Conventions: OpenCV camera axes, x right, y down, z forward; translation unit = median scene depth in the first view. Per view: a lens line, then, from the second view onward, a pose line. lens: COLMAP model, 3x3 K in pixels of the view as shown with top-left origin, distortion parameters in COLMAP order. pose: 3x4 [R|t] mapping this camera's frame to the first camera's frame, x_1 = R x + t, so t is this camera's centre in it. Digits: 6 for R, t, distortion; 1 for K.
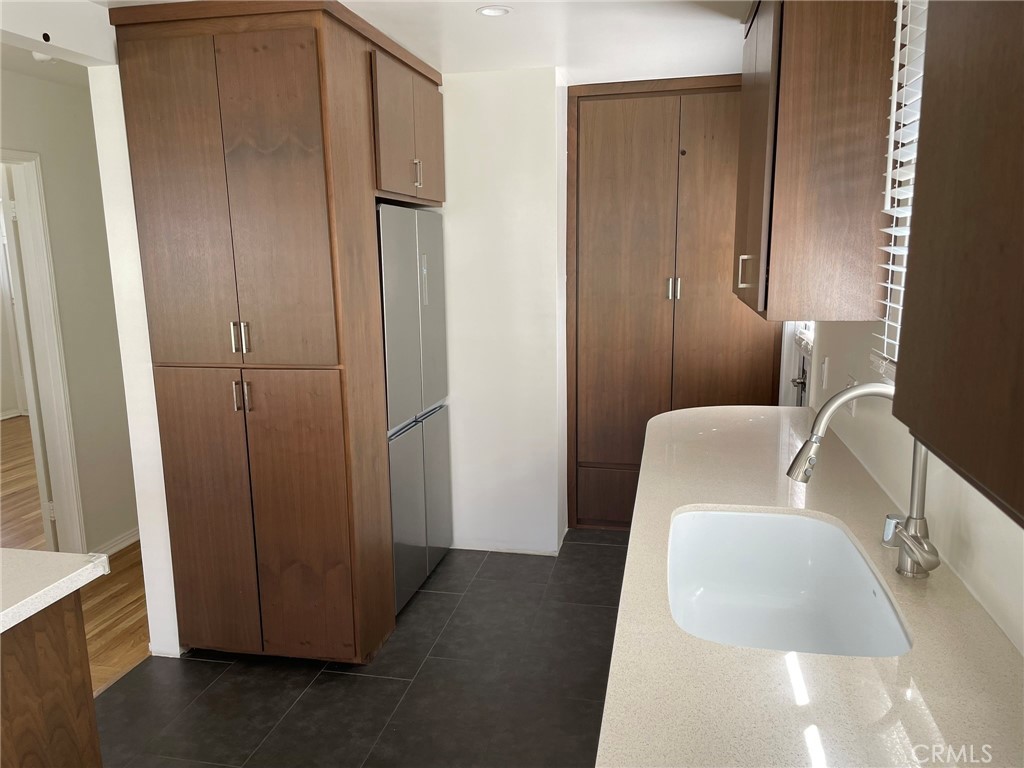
lens RADIAL K [[773.3, 0, 511.7], [0, 773.3, 379.9], [0, 0, 1]] dist [0.012882, -0.005043]
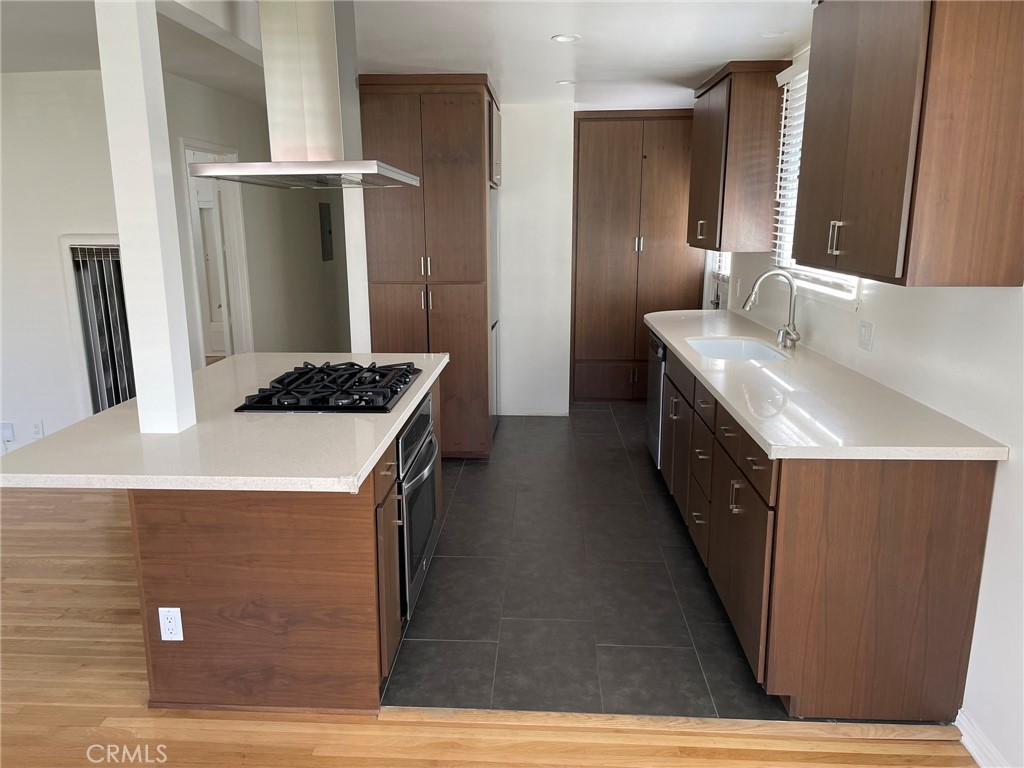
lens RADIAL K [[773.3, 0, 509.9], [0, 773.3, 387.9], [0, 0, 1]] dist [0.012882, -0.005043]
pose [[0.987413, -0.023853, 0.156357, -0.438471], [0.017004, 0.998843, 0.044992, 0.143445], [-0.157249, -0.041767, 0.986675, -0.758254]]
